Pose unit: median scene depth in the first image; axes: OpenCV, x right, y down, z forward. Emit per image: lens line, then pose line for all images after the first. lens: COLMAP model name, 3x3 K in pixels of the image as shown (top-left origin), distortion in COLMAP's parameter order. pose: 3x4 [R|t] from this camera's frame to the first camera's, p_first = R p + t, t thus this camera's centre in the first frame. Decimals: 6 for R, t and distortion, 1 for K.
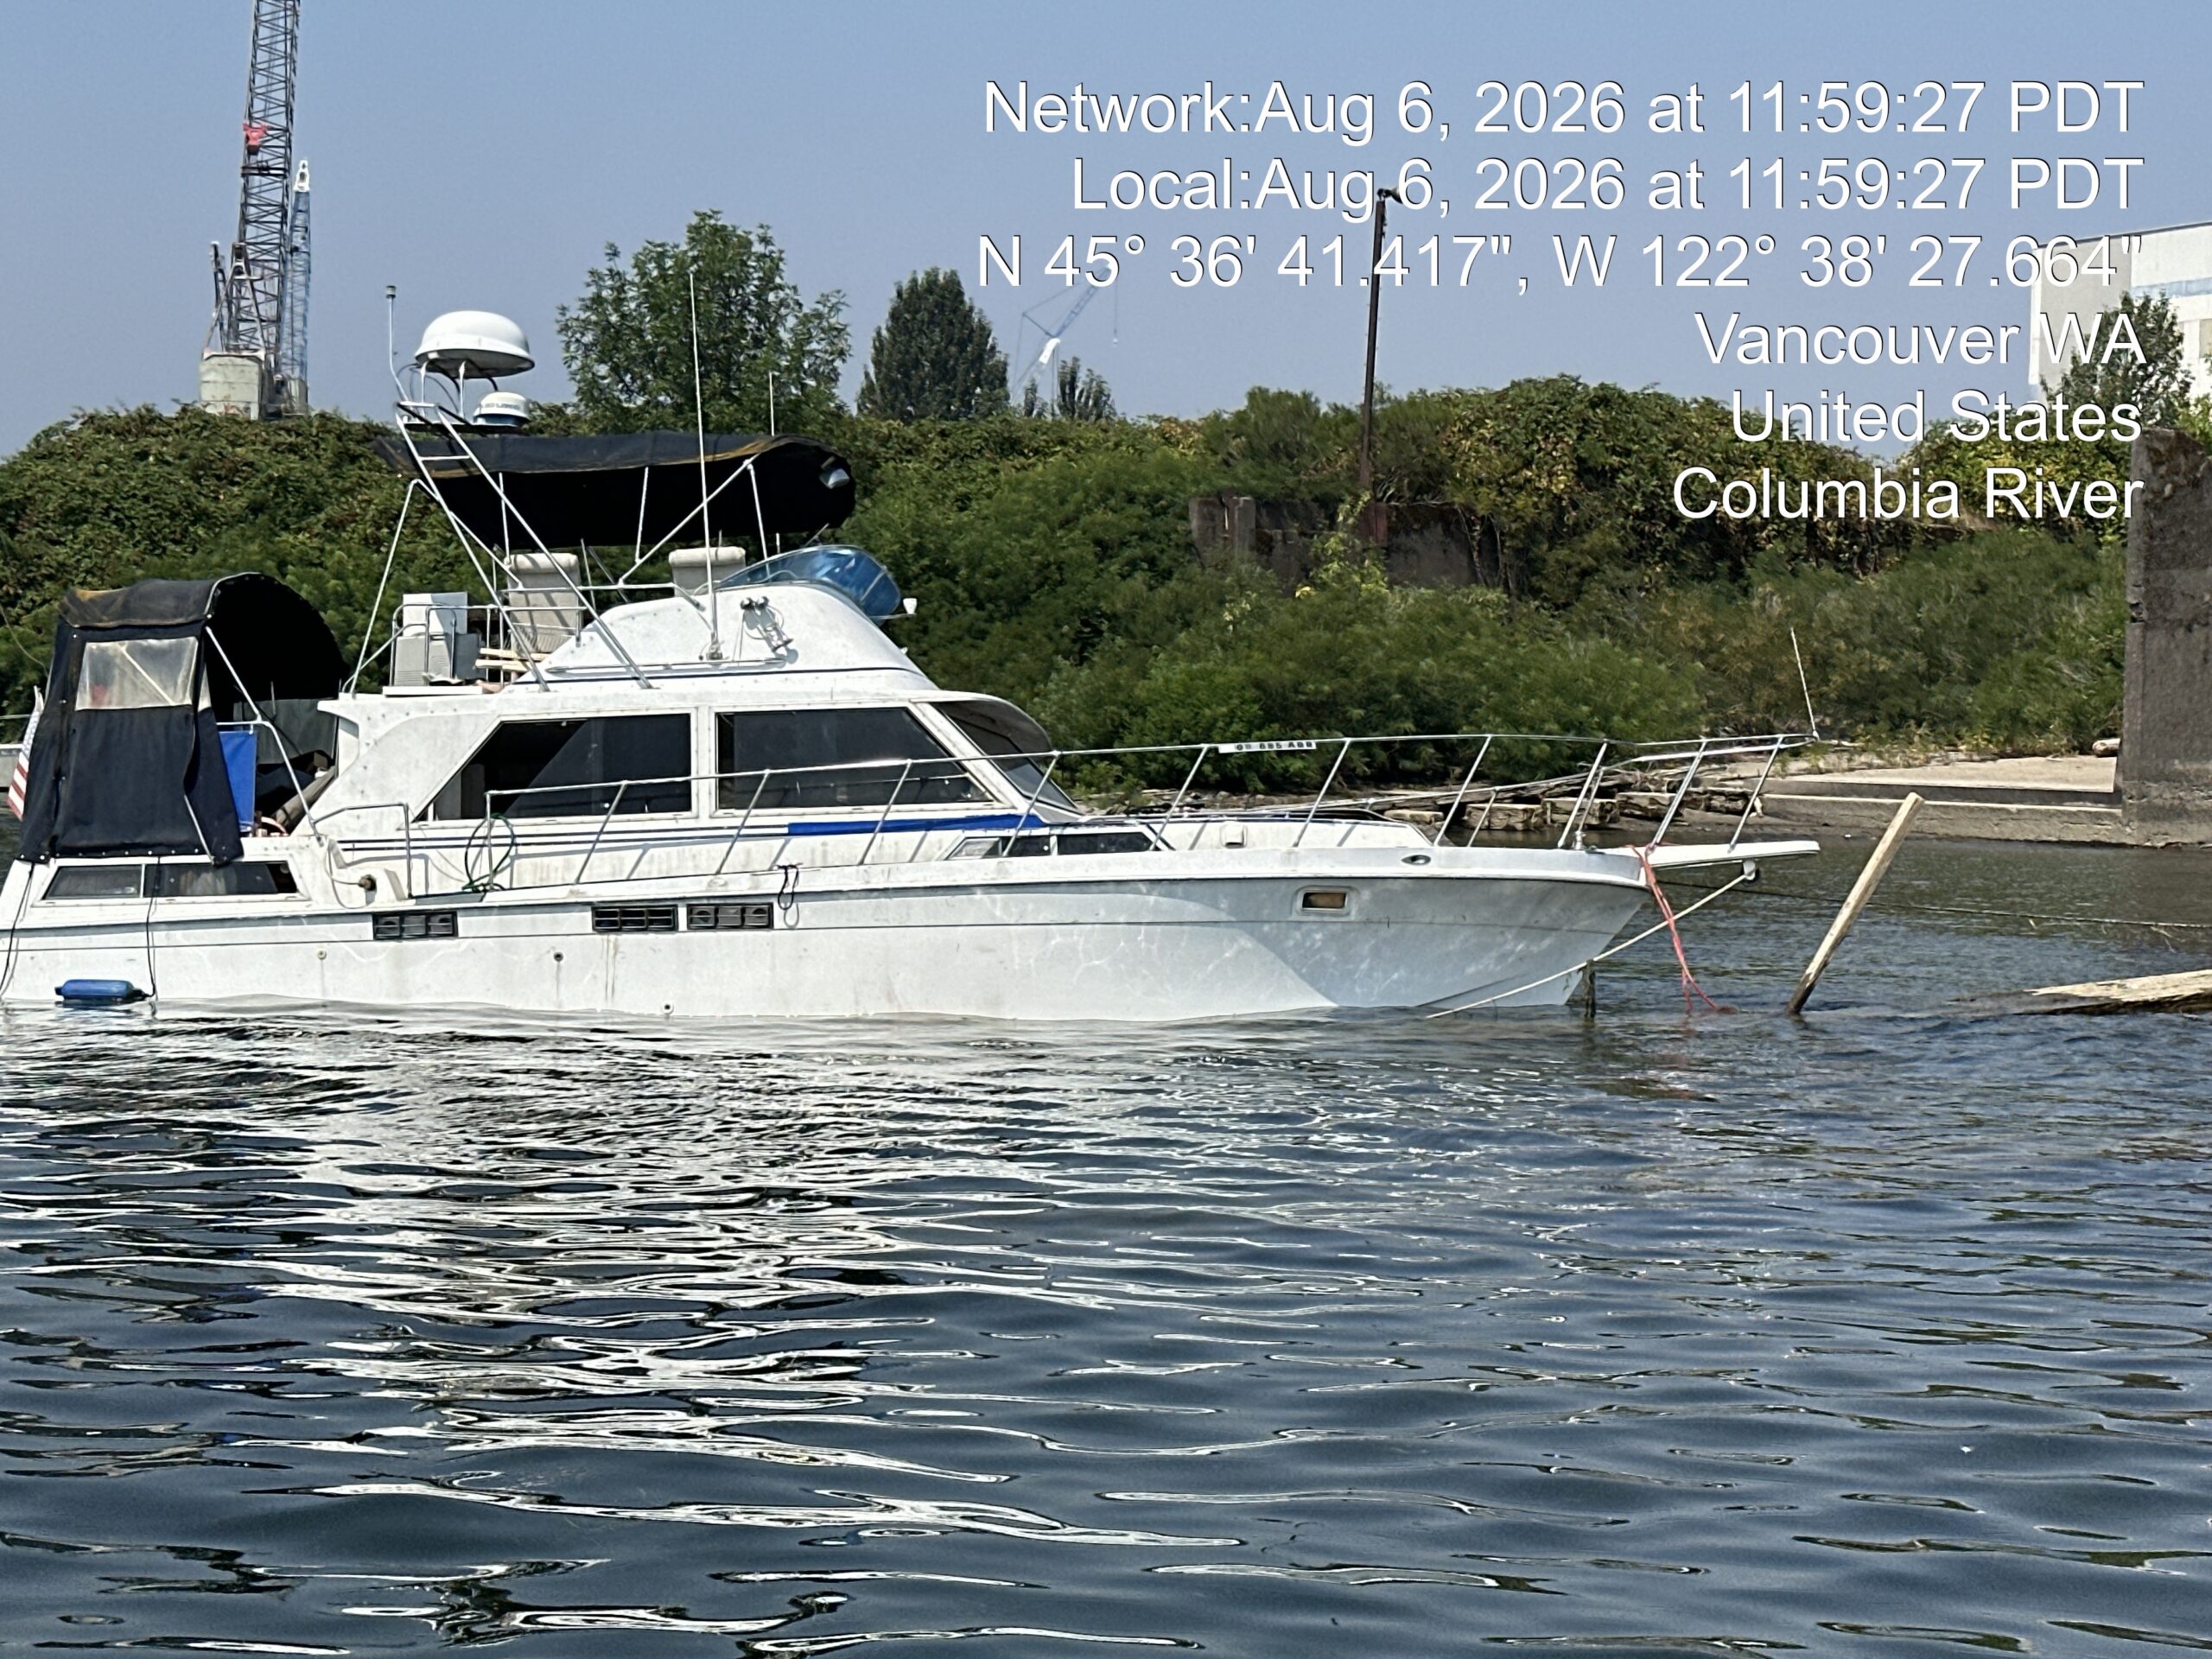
lens RADIAL K [[4051.2, 0, 1109.6], [0, 4051.2, 832.9], [0, 0, 1]] dist [0.171891, 0.000000]
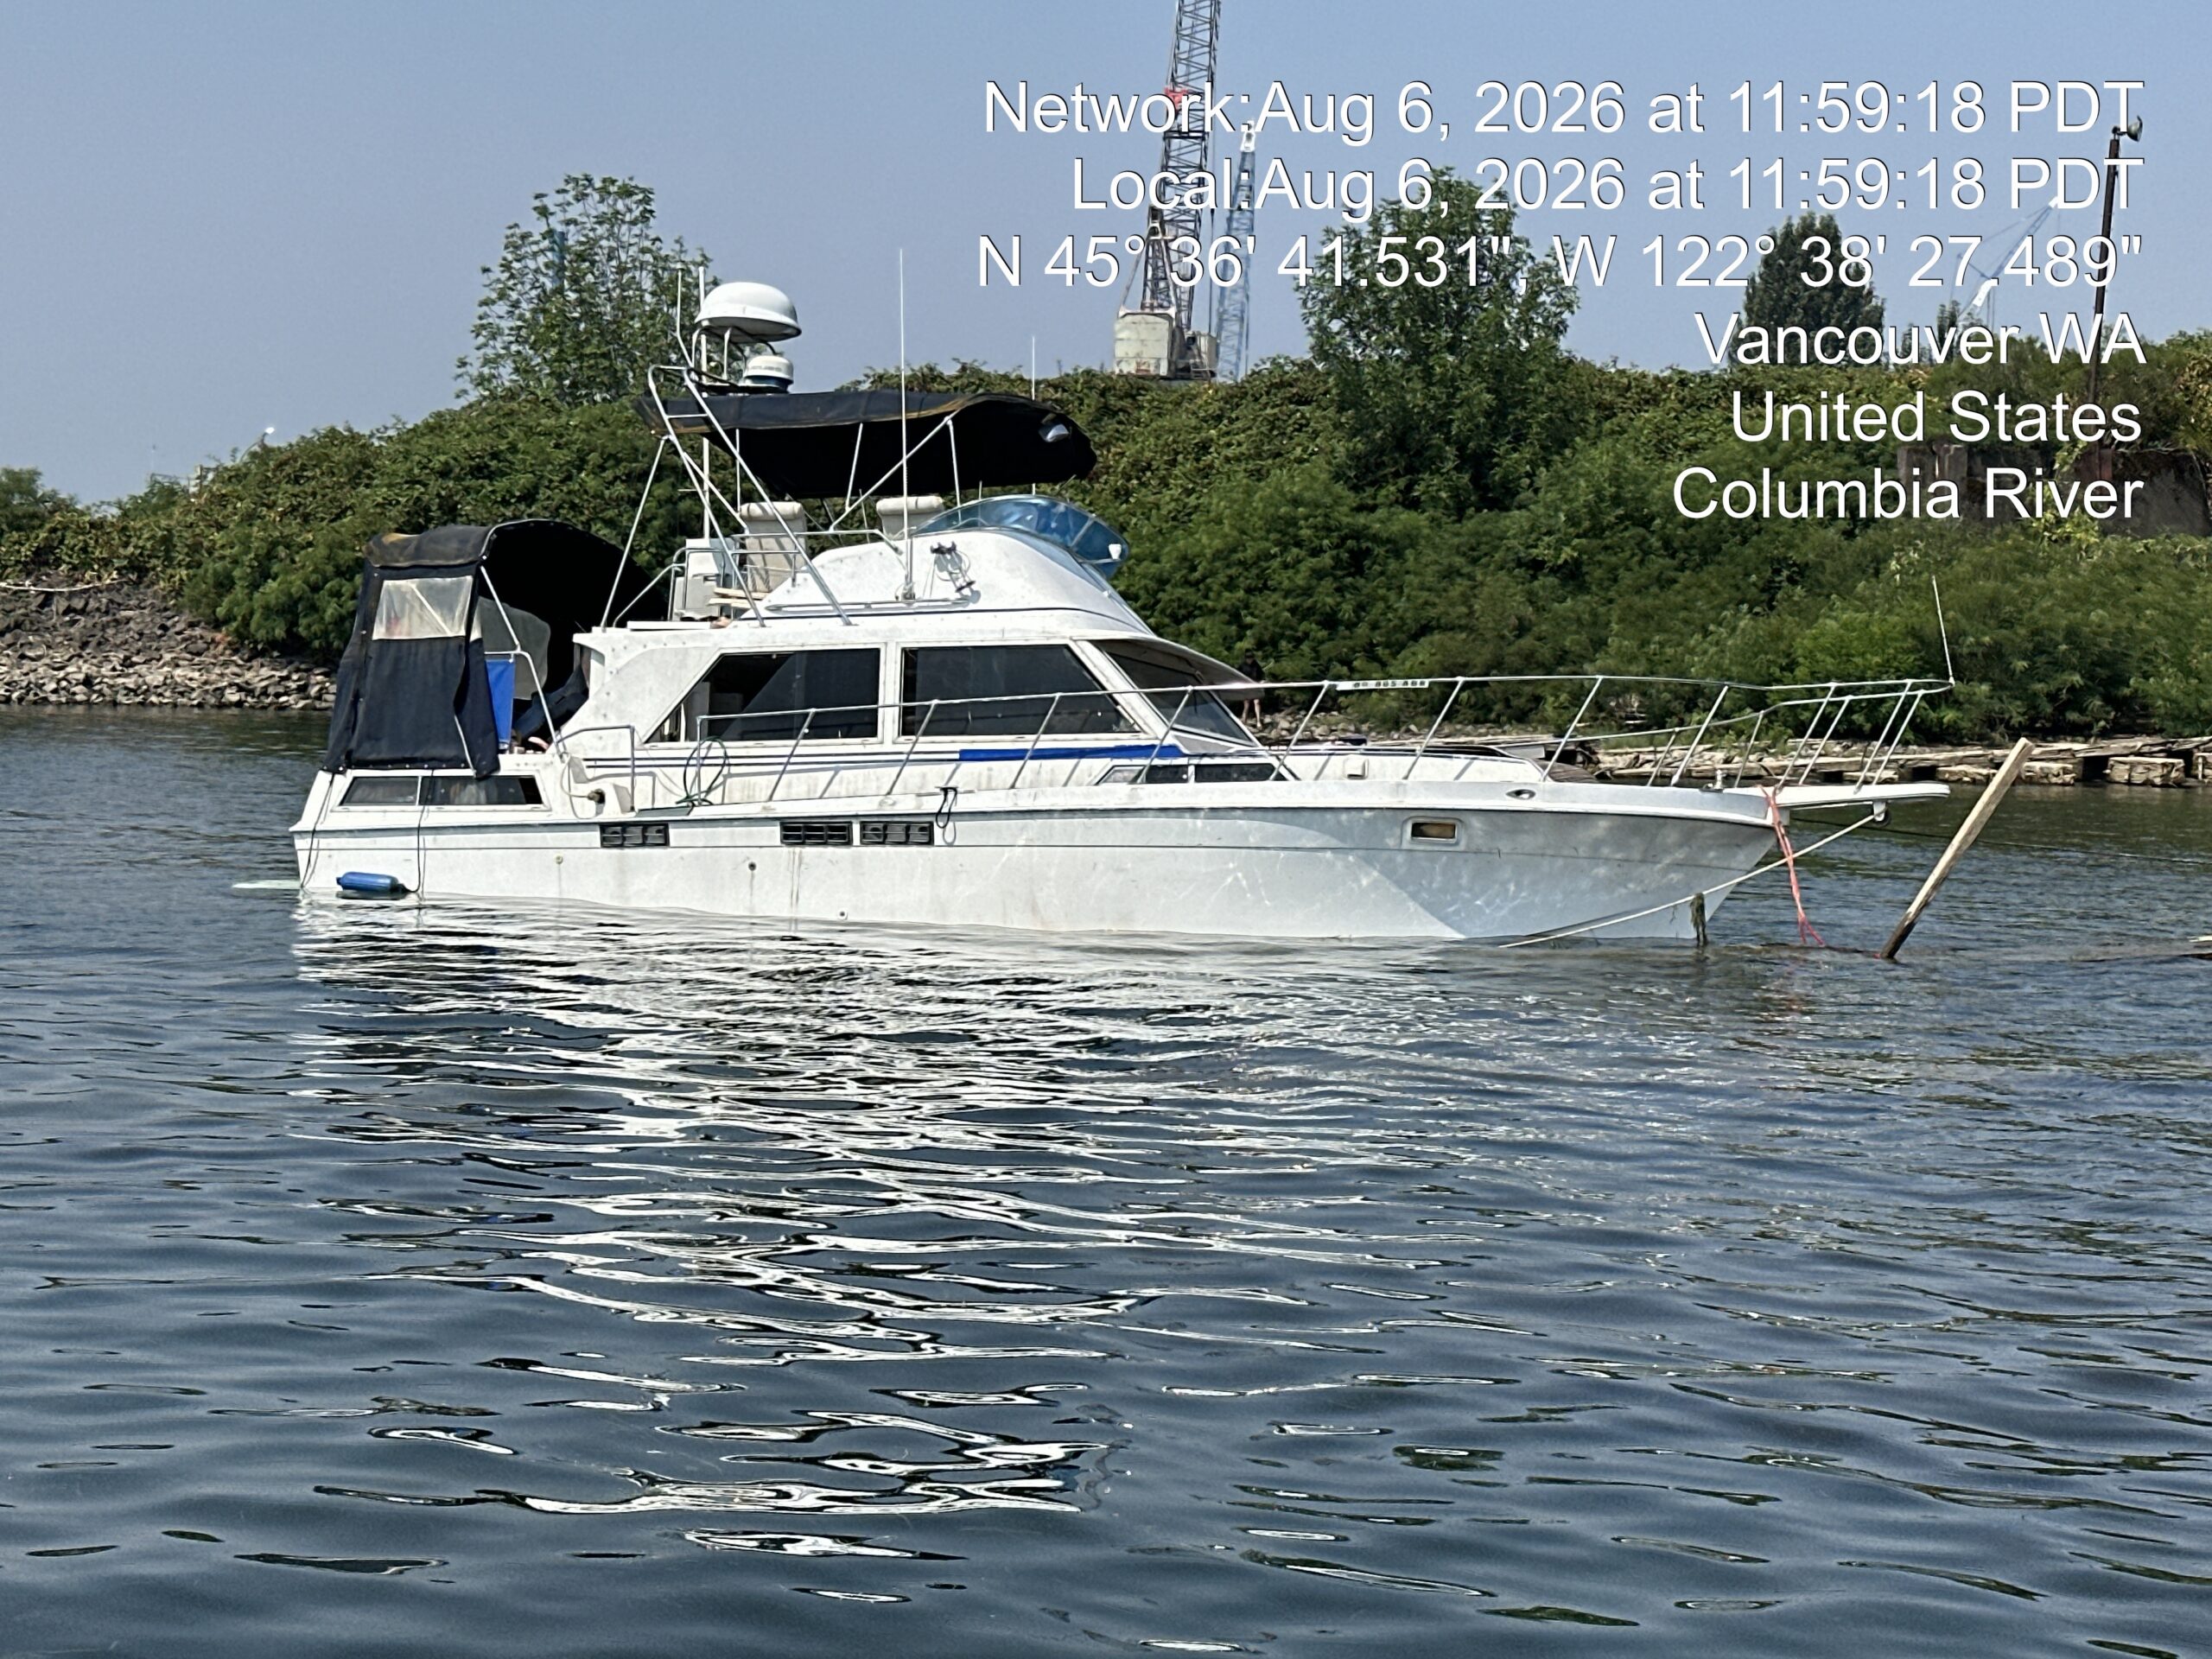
lens RADIAL K [[4051.2, 0, 1100.3], [0, 4051.2, 831.5], [0, 0, 1]] dist [0.171891, 0.000000]
pose [[0.971003, 0.021907, -0.238063, 0.214219], [-0.019073, 0.999717, 0.014201, 0.003399], [0.238307, -0.009249, 0.971146, -0.050934]]
